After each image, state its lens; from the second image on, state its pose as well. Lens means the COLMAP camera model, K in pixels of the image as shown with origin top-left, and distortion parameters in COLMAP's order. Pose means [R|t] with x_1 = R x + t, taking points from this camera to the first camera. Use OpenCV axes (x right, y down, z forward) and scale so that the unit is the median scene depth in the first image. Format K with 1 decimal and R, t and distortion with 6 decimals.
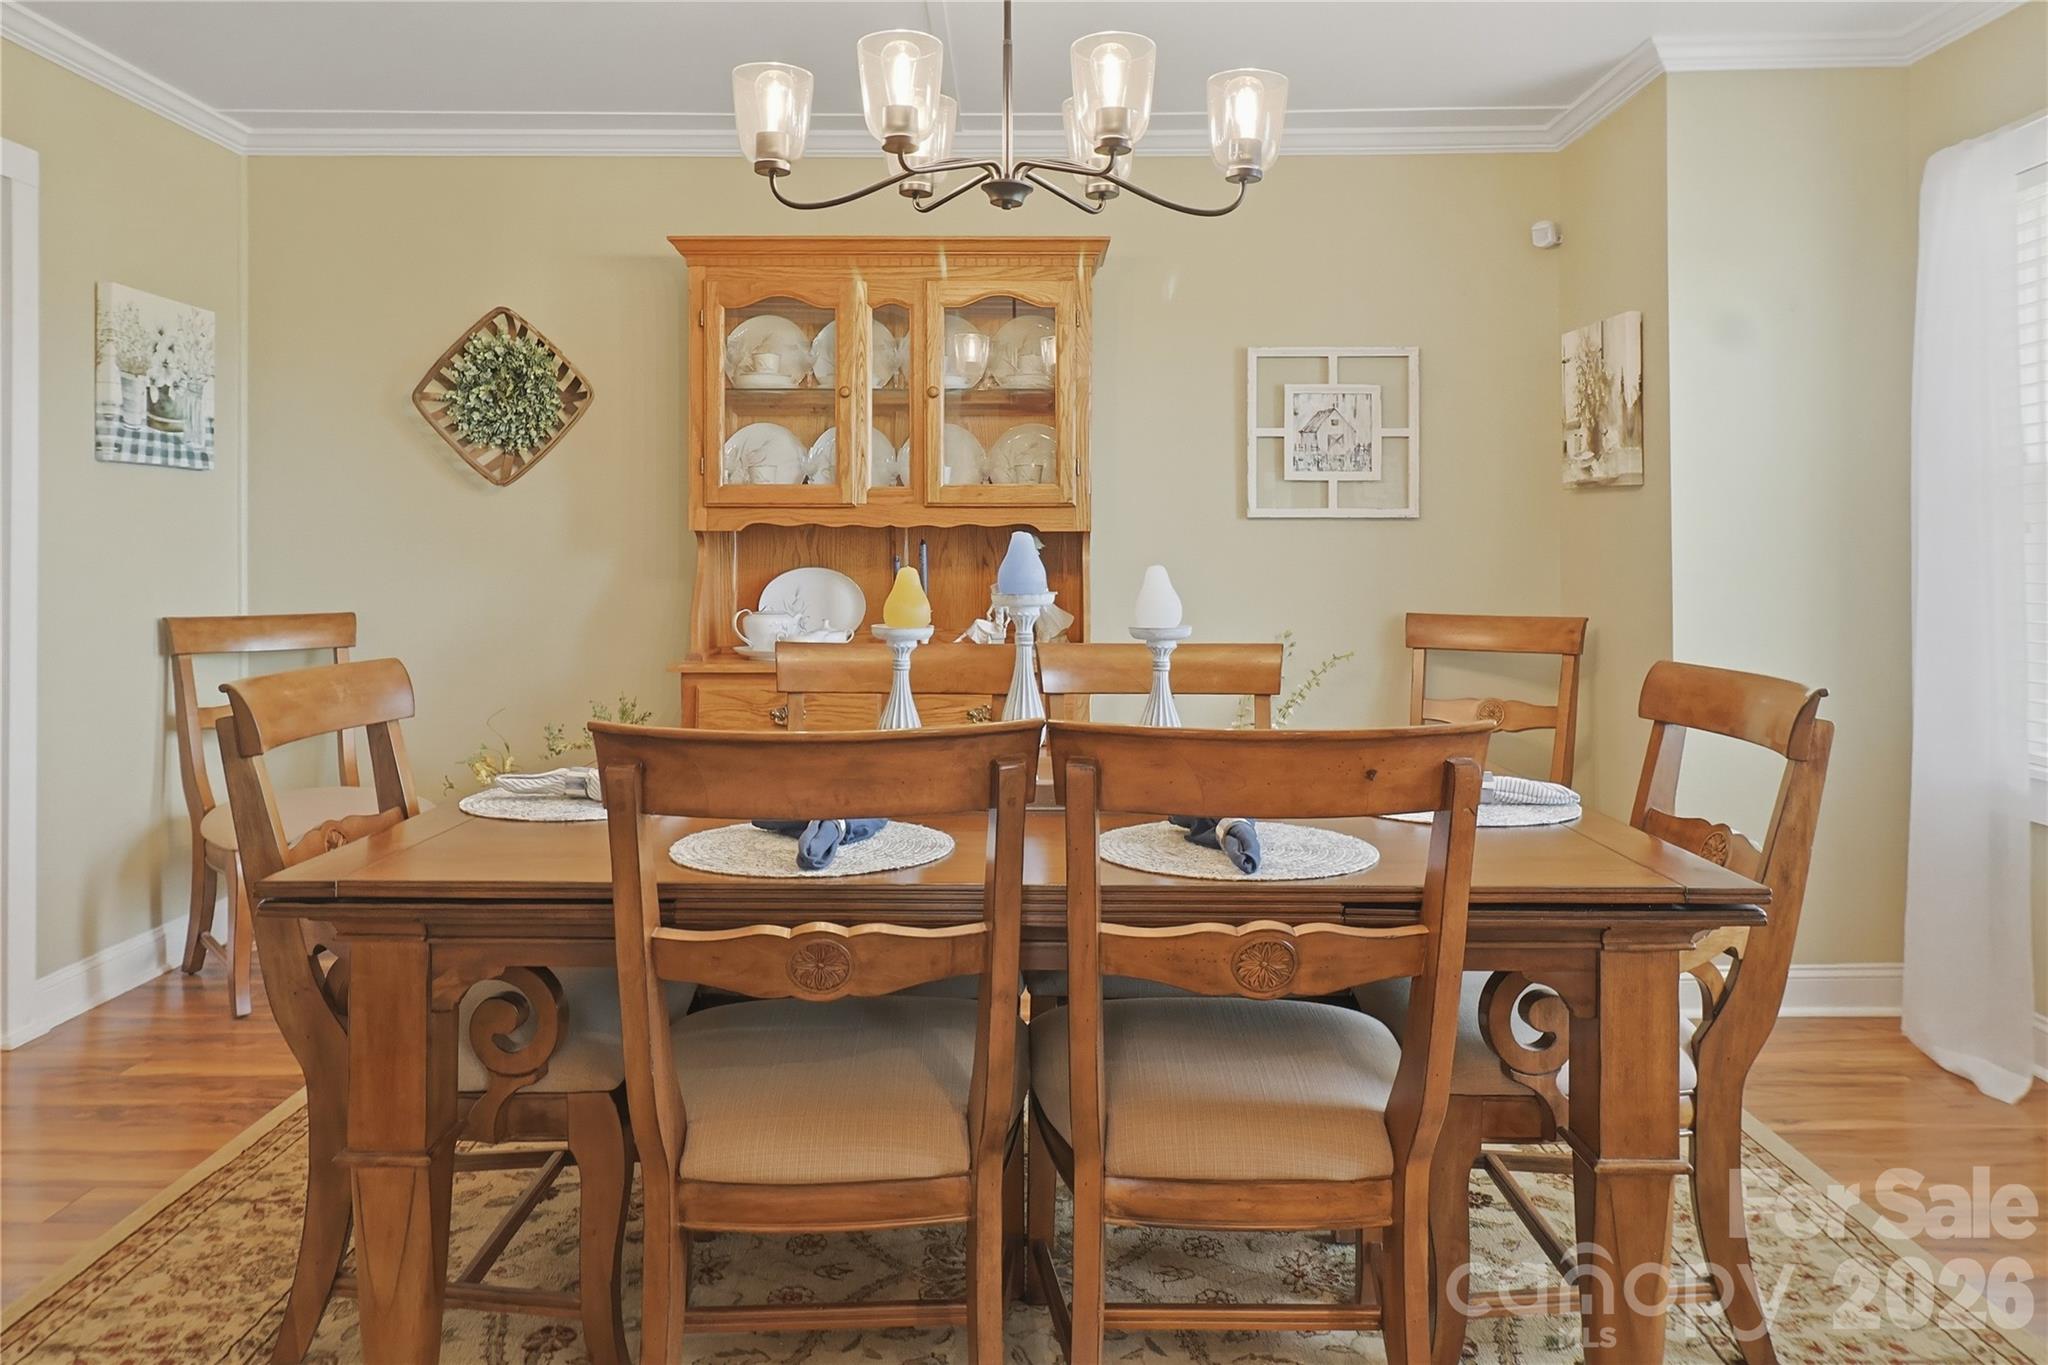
lens RADIAL K [[1375.8, 0, 1028.8], [0, 1375.8, 568.8], [0, 0, 1]] dist [-0.002230, -0.005758]
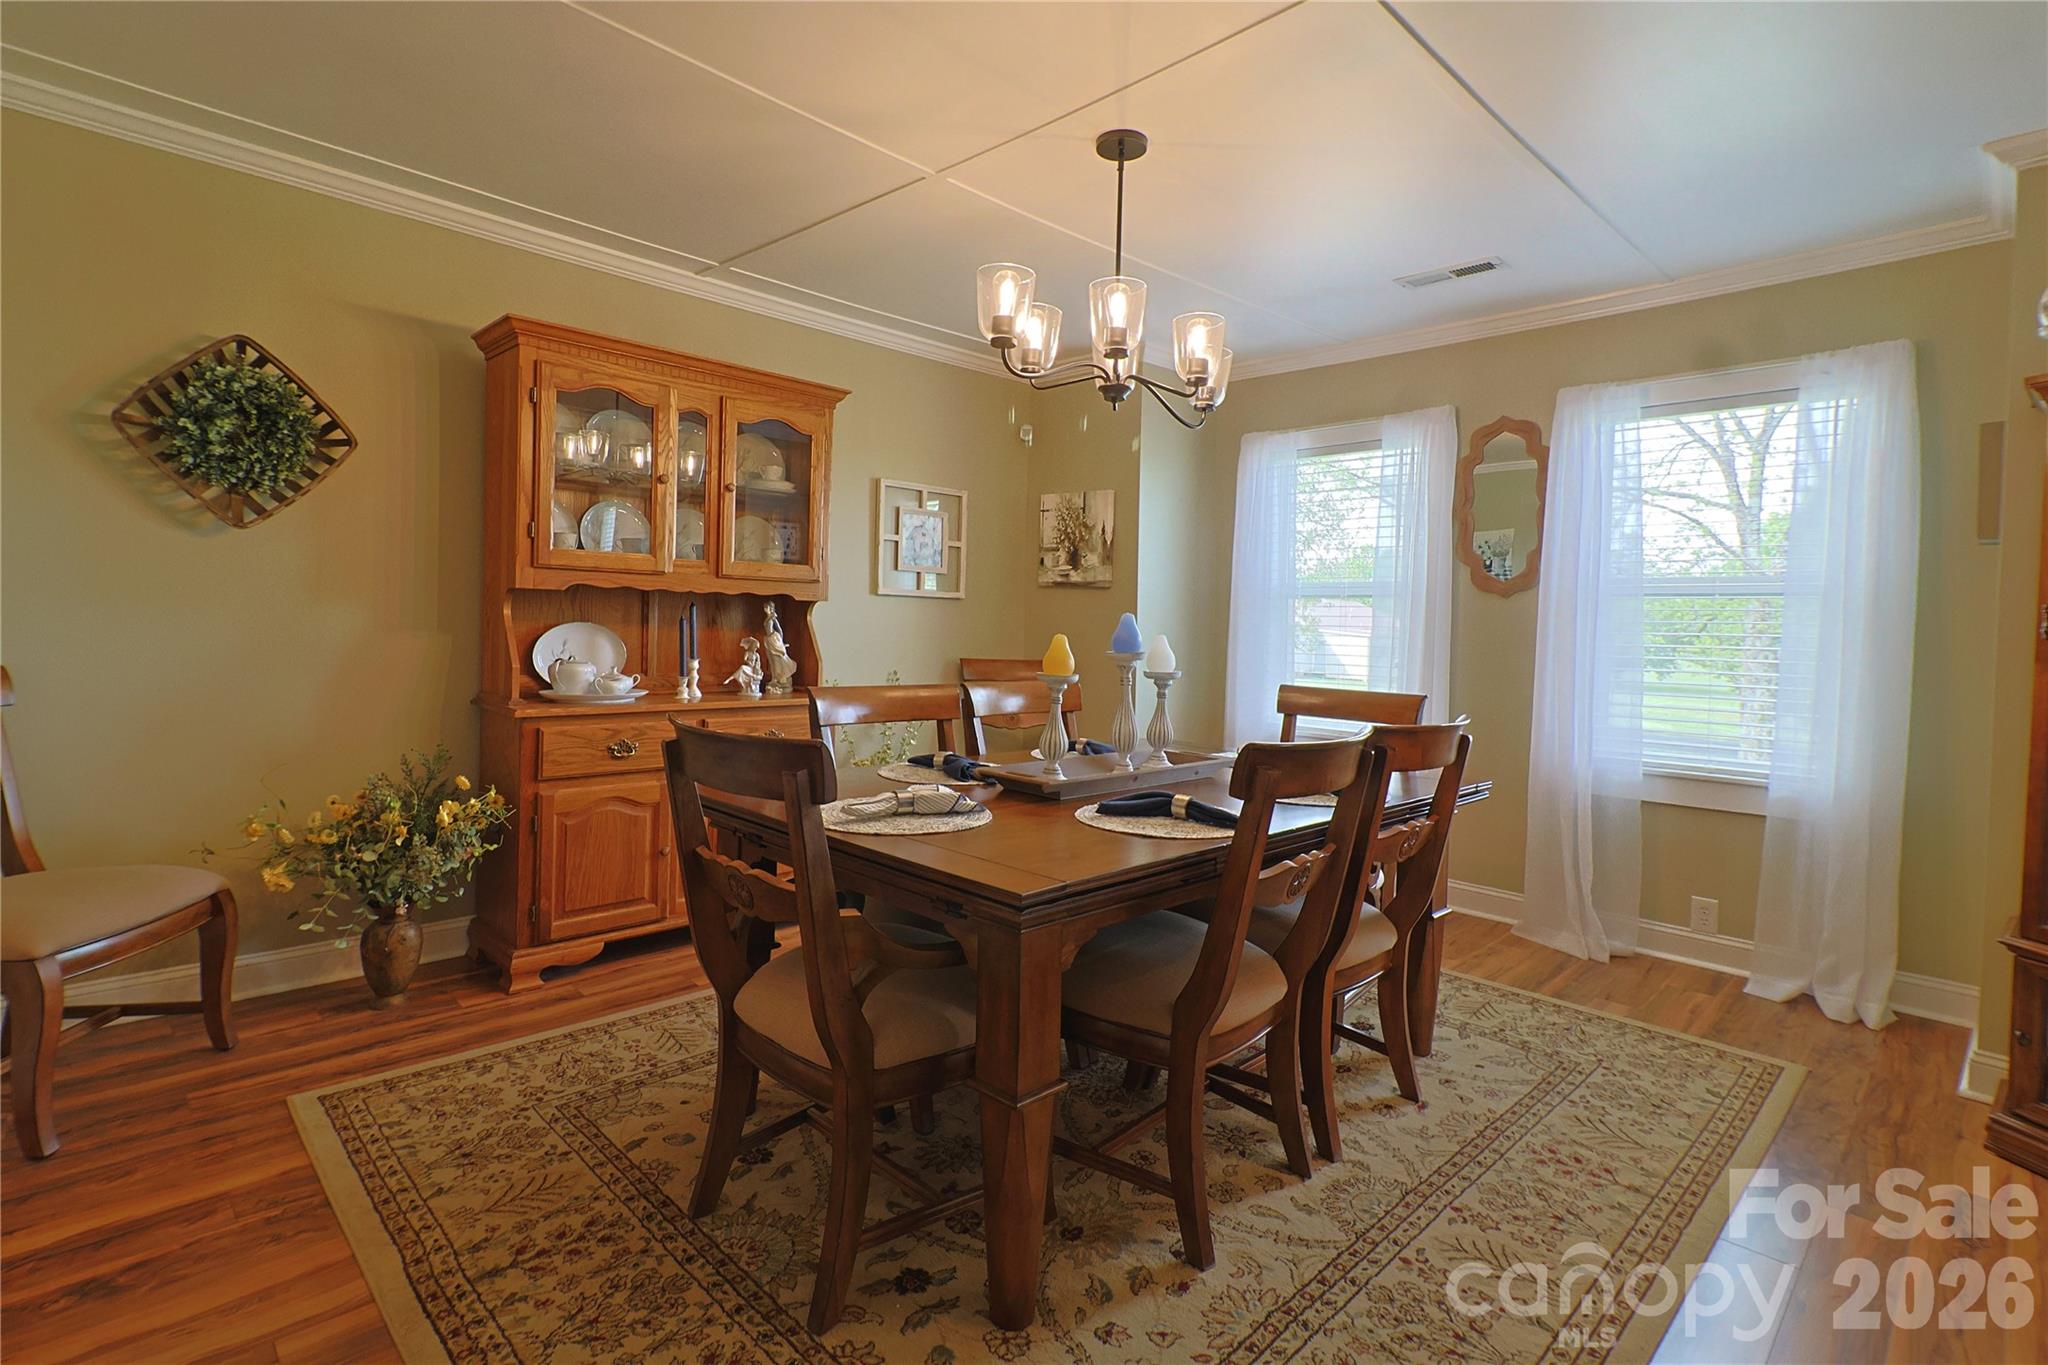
lens RADIAL K [[979.7, 0, 1025.3], [0, 979.7, 643.4], [0, 0, 1]] dist [0.006603, -0.001674]
pose [[0.716320, 0.005999, 0.697746, -0.496702], [-0.027854, 0.999412, 0.020002, -0.010359], [-0.697215, -0.033763, 0.716066, 0.150913]]
